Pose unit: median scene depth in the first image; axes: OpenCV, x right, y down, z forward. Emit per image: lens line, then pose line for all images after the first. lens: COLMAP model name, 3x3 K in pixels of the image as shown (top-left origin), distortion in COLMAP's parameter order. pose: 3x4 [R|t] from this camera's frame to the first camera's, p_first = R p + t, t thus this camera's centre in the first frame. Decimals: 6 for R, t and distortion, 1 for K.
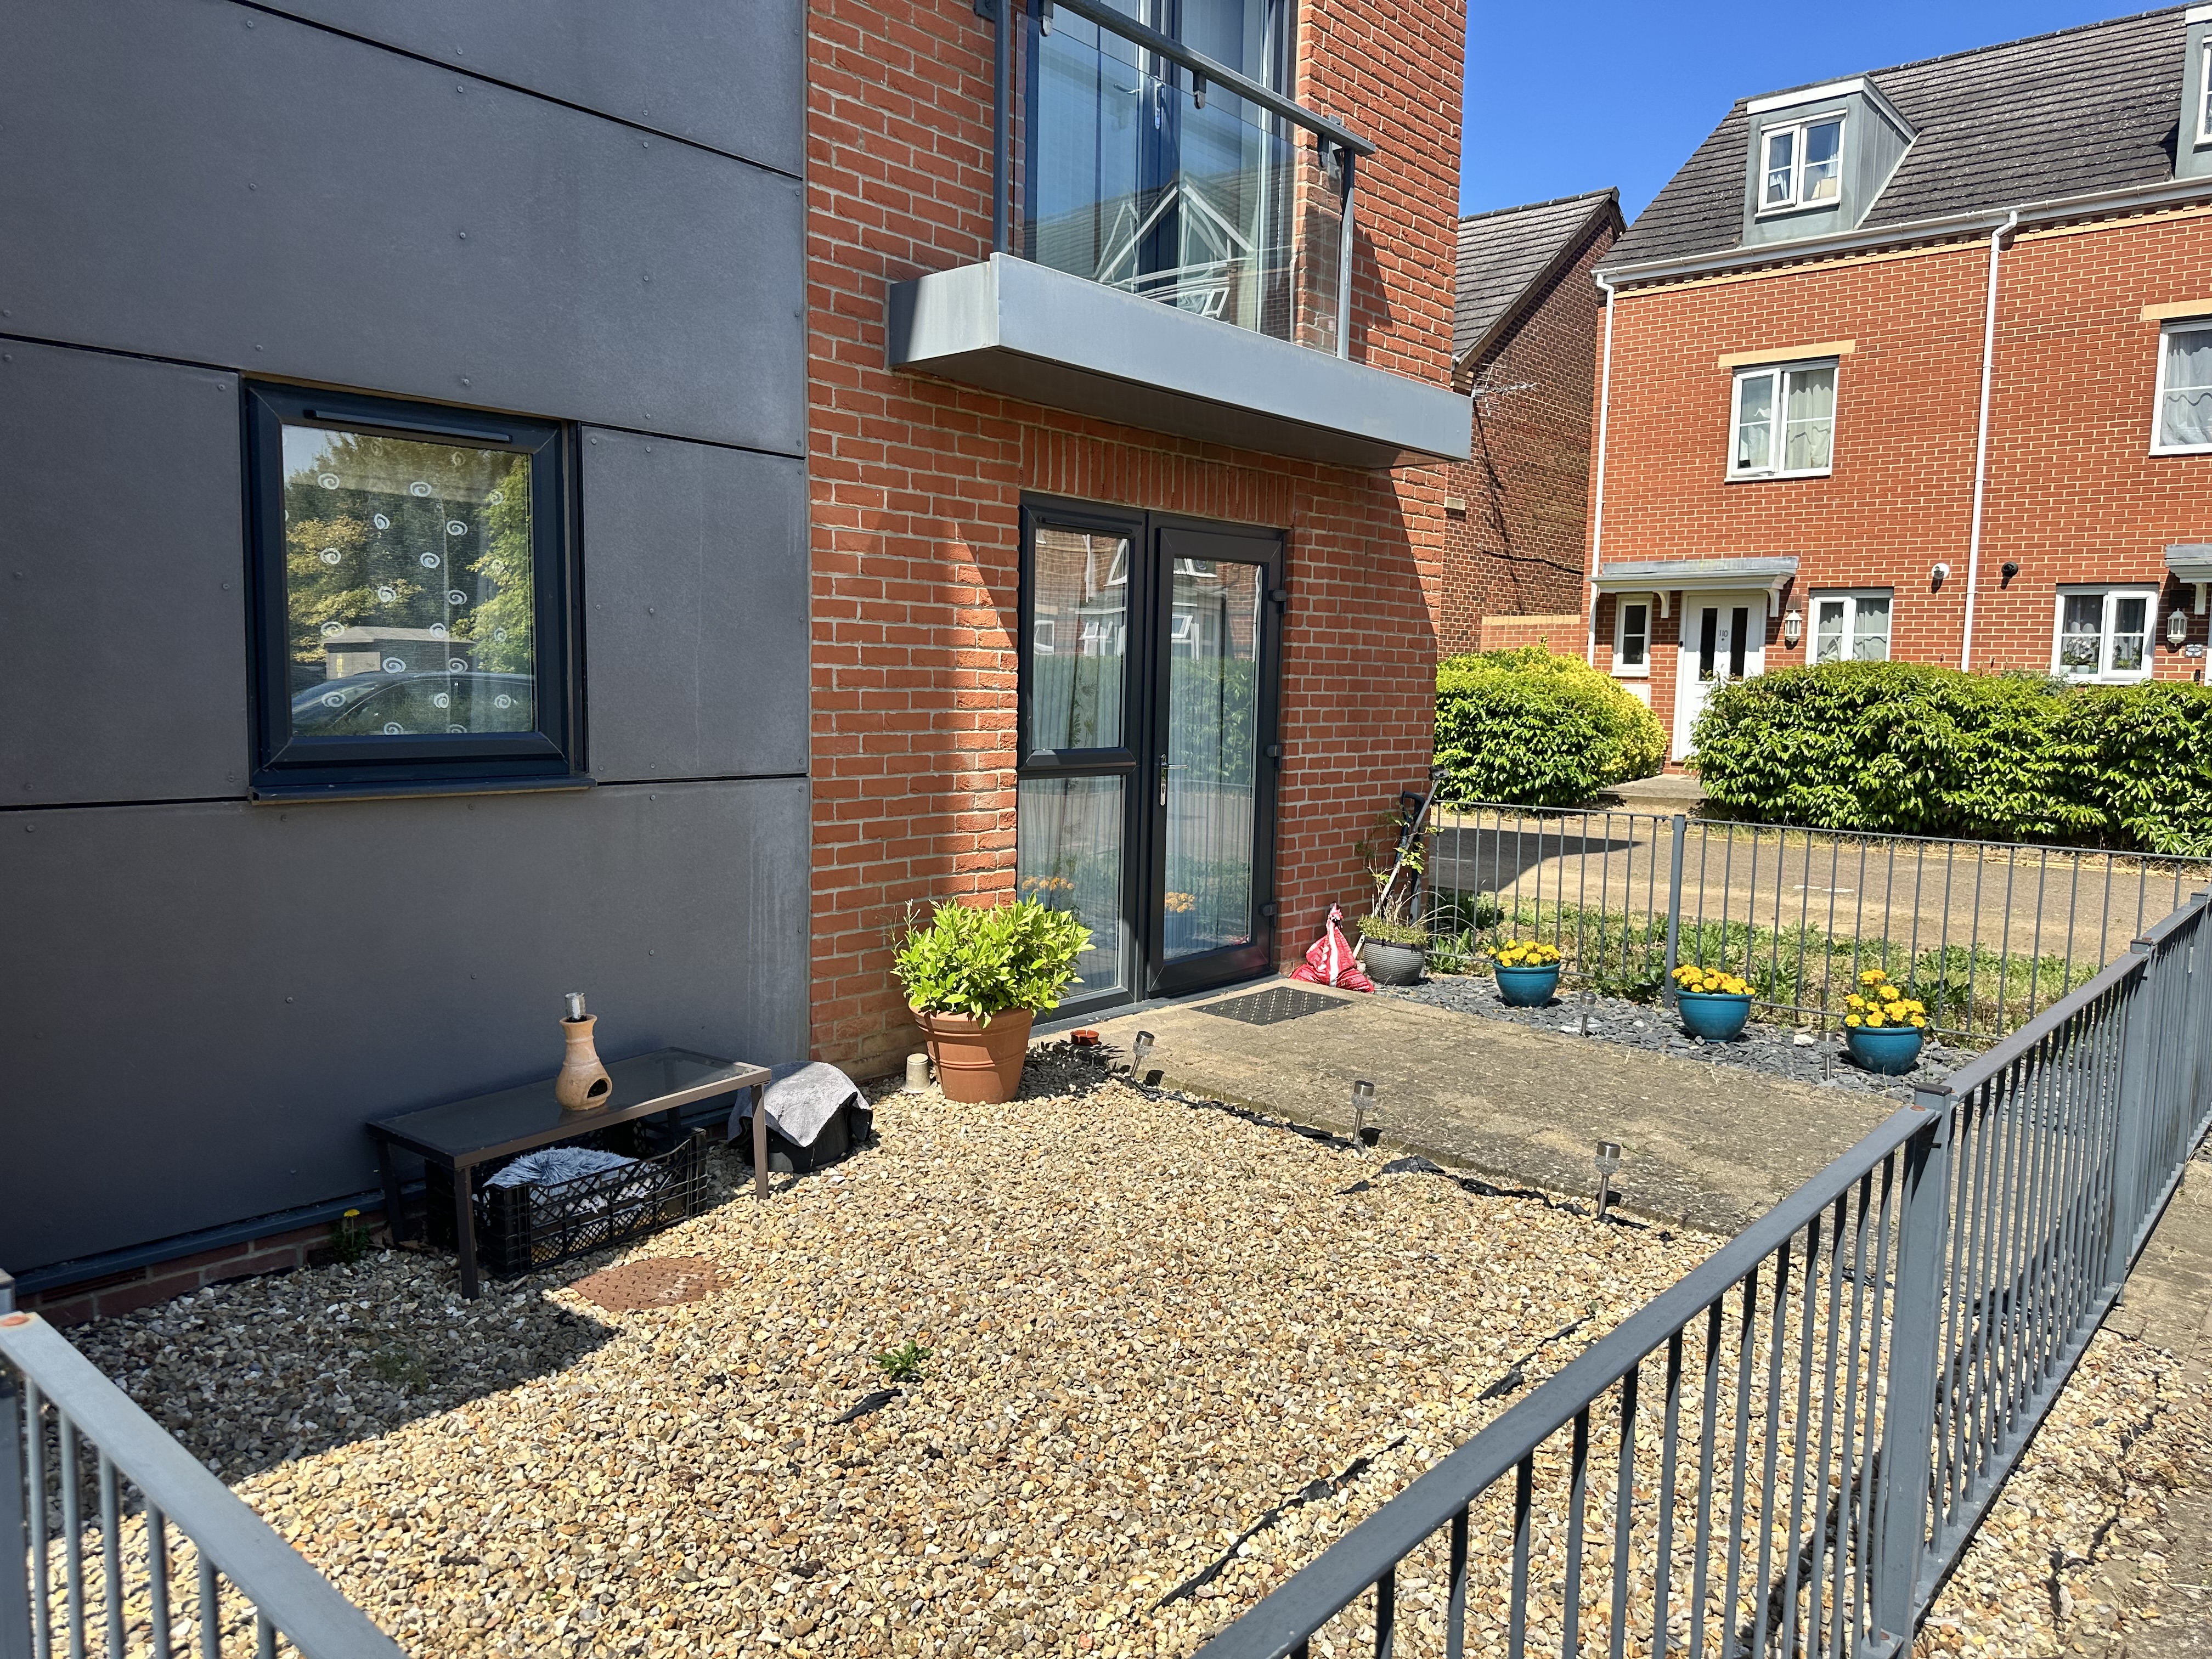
lens RADIAL K [[1547.2, 0, 1118.7], [0, 1547.2, 834.1], [0, 0, 1]] dist [0.270234, -0.422293]
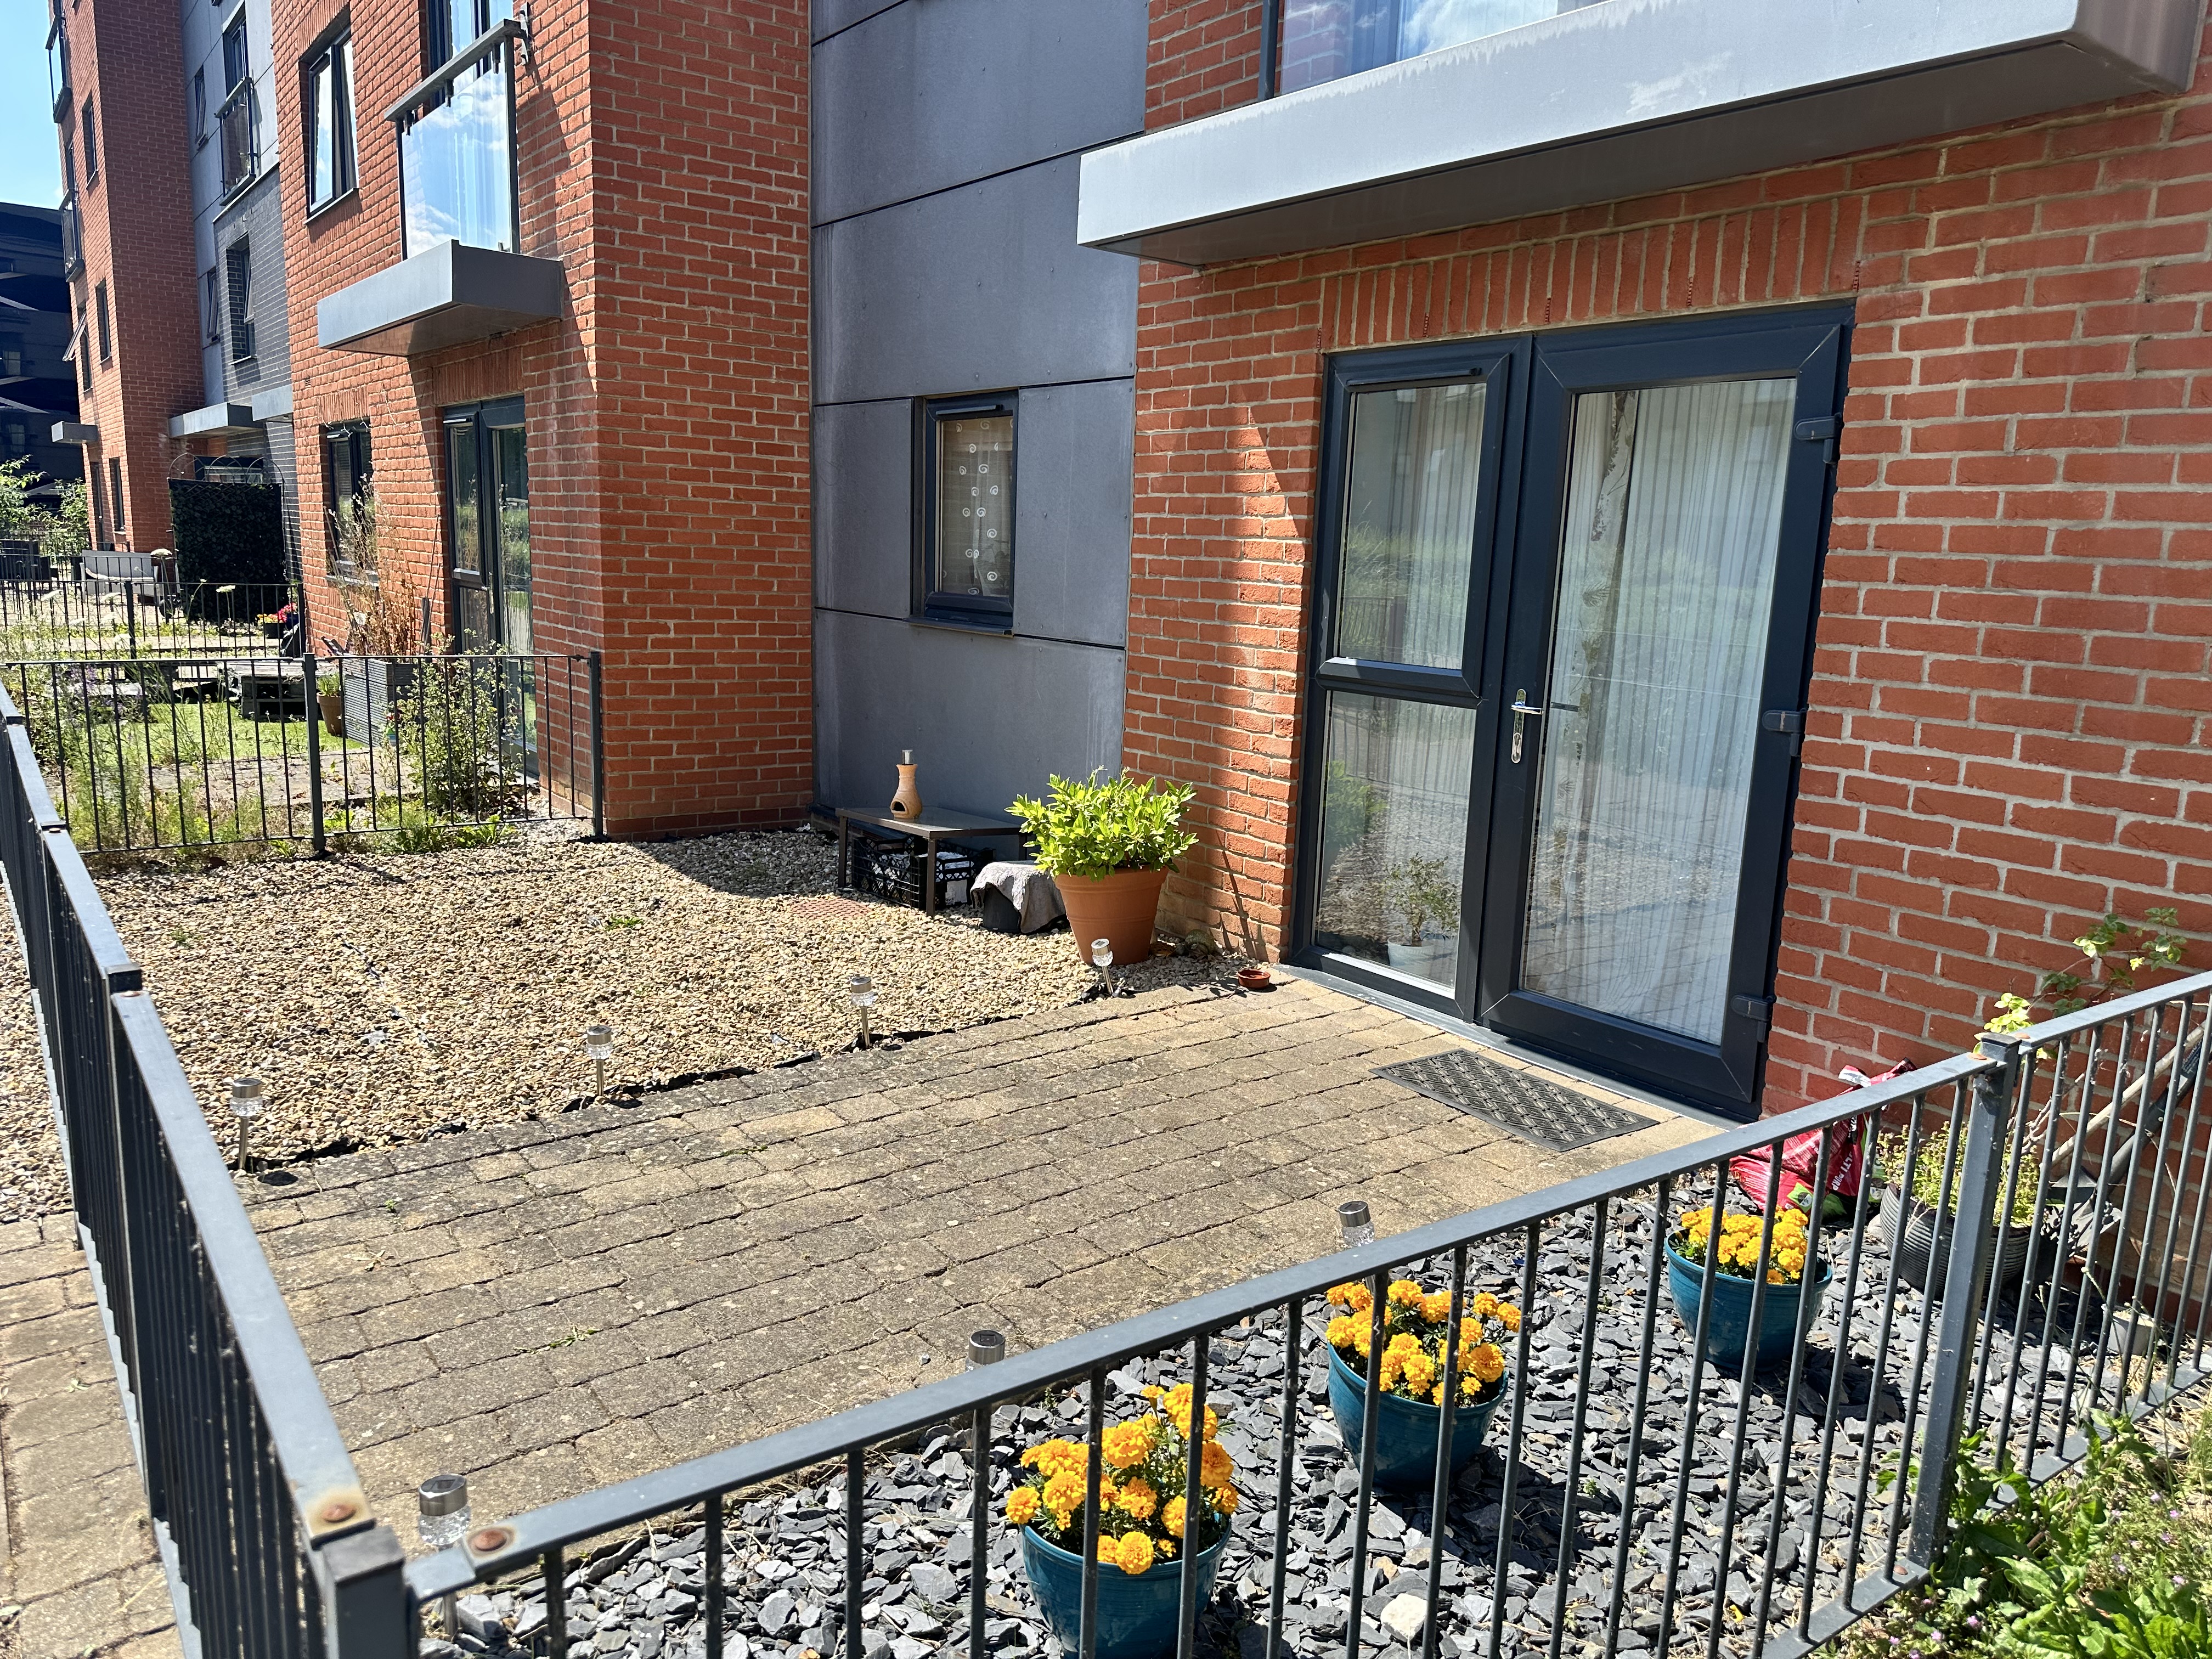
lens RADIAL K [[1547.2, 0, 1118.7], [0, 1547.2, 834.1], [0, 0, 1]] dist [0.270234, -0.422293]
pose [[-0.221988, 0.150460, -0.963371, 0.900278], [-0.144226, 0.972087, 0.185055, -0.110604], [0.964324, 0.180023, -0.194091, 1.162397]]
